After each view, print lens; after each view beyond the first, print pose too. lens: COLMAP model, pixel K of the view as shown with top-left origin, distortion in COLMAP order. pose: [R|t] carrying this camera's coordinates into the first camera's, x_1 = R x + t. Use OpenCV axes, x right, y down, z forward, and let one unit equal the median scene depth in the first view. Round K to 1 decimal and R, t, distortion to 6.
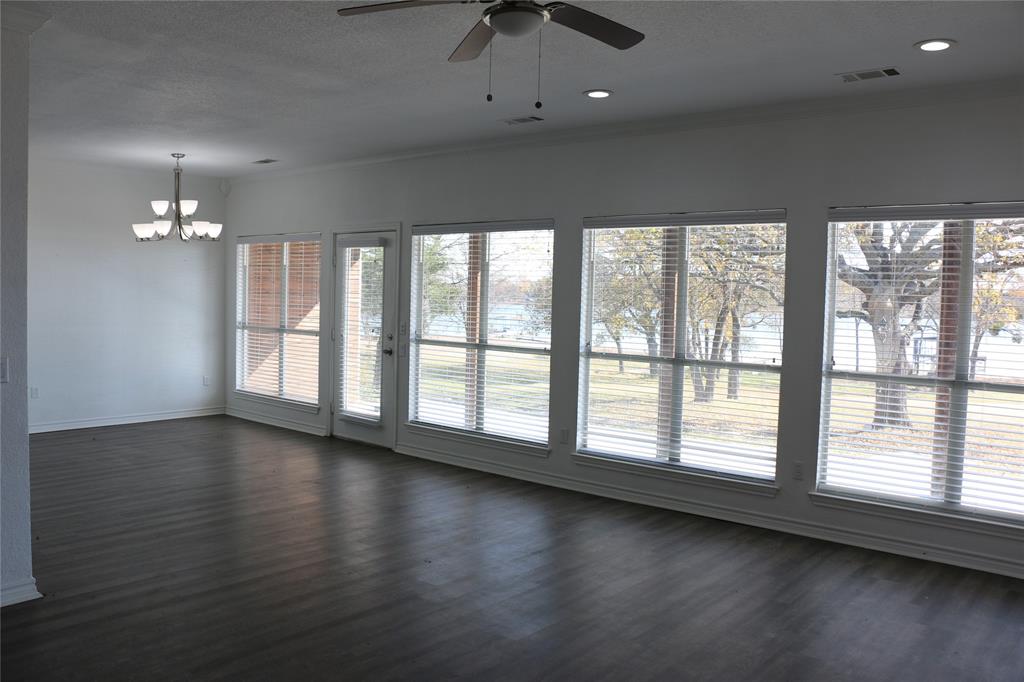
lens RADIAL K [[839.0, 0, 495.6], [0, 839.0, 337.8], [0, 0, 1]] dist [-0.210448, 0.181695]
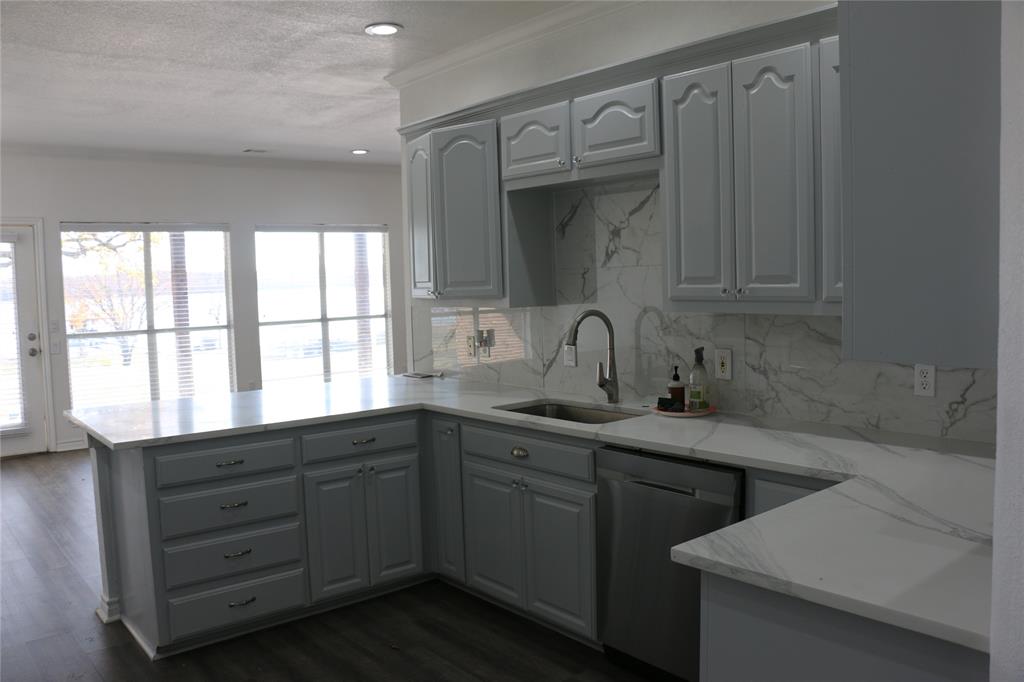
lens RADIAL K [[839.0, 0, 495.6], [0, 839.0, 337.8], [0, 0, 1]] dist [-0.210448, 0.181695]
pose [[0.170866, -0.103919, 0.979799, -0.895601], [0.063568, 0.993513, 0.094288, -0.049177], [-0.983242, 0.046173, 0.176363, 0.315085]]
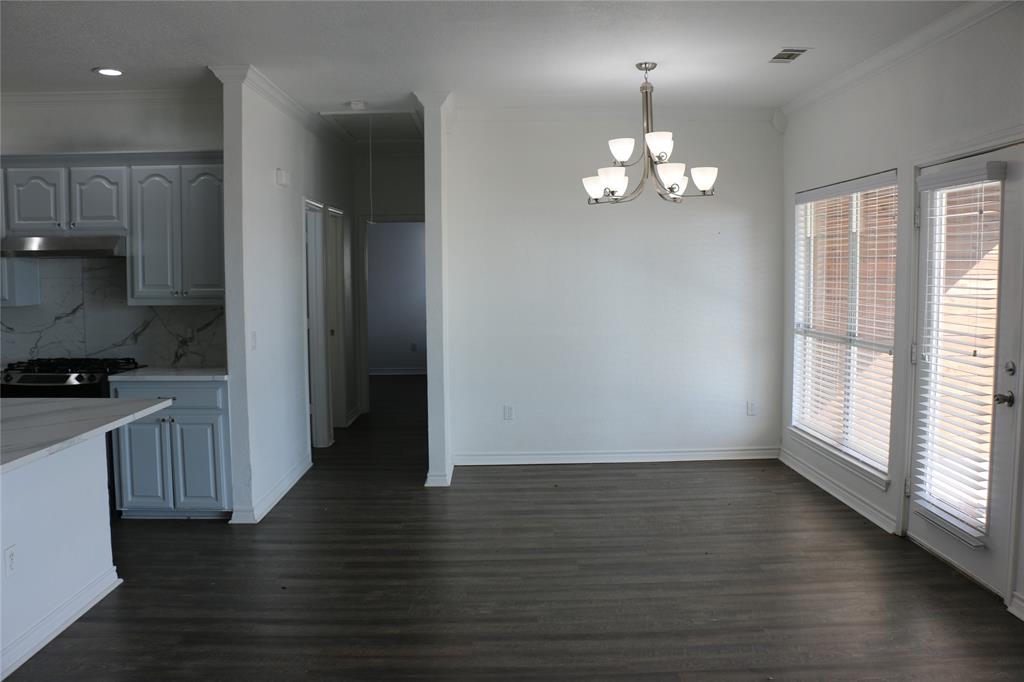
lens RADIAL K [[839.0, 0, 495.6], [0, 839.0, 337.8], [0, 0, 1]] dist [-0.210448, 0.181695]
pose [[0.665587, 0.029336, -0.745743, 0.014568], [-0.016432, 0.999561, 0.024655, -0.023994], [0.746139, -0.004156, 0.665777, 0.463260]]
